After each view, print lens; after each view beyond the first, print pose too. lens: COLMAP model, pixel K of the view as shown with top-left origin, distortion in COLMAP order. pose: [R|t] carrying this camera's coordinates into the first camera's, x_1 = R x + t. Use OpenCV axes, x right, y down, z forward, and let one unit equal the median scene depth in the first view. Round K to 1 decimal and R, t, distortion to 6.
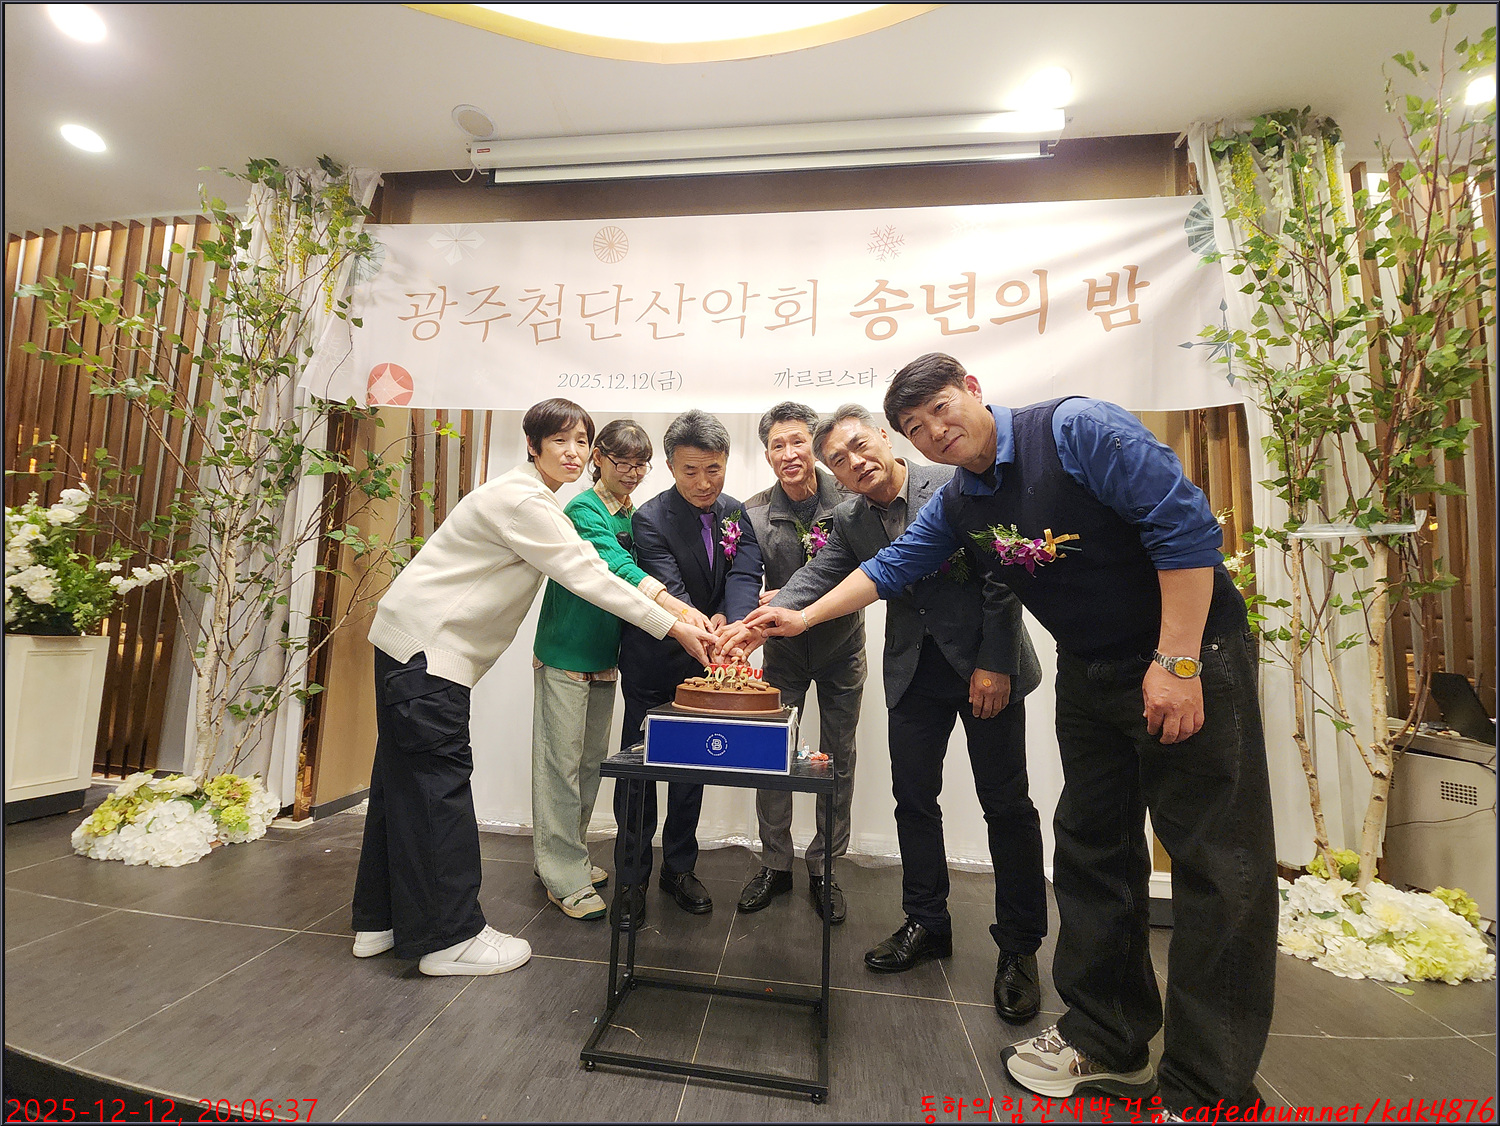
lens RADIAL K [[616.2, 0, 747.7], [0, 616.2, 560.1], [0, 0, 1]] dist [0.015308, -0.010057]
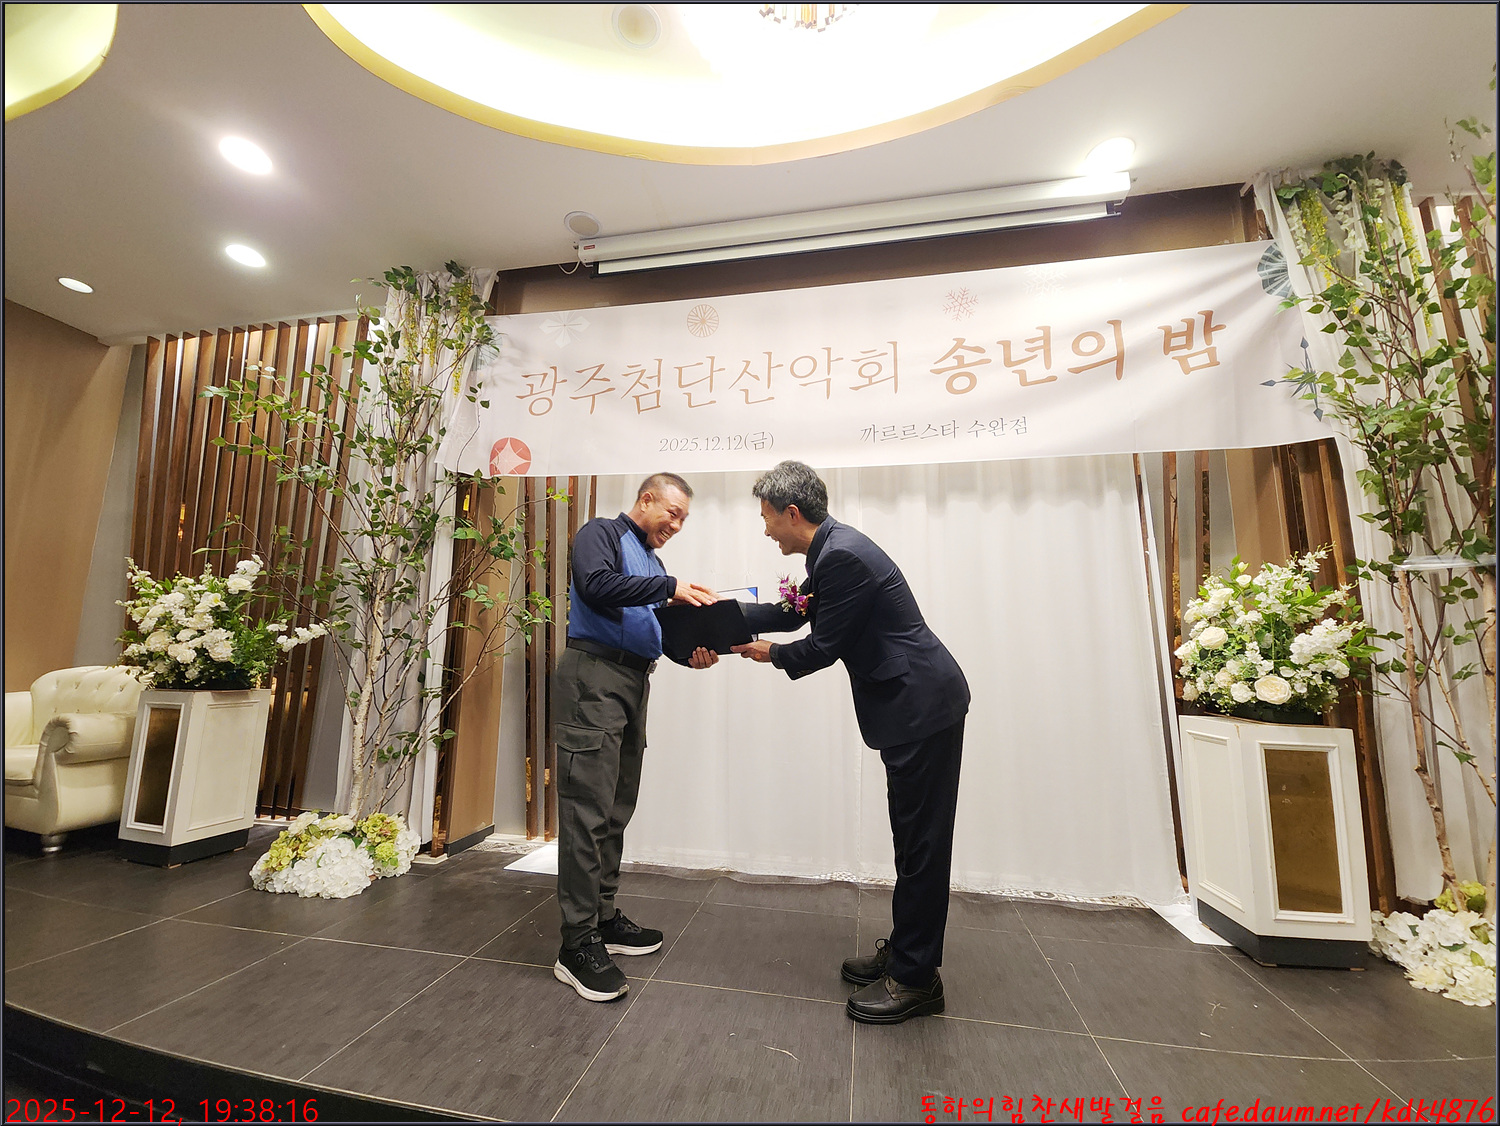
lens RADIAL K [[616.2, 0, 746.1], [0, 616.2, 560.3], [0, 0, 1]] dist [0.015308, -0.010057]
pose [[0.996317, -0.034990, -0.078284, -0.080198], [0.030620, 0.997942, -0.056342, -0.022427], [0.080094, 0.053737, 0.995338, -0.071072]]
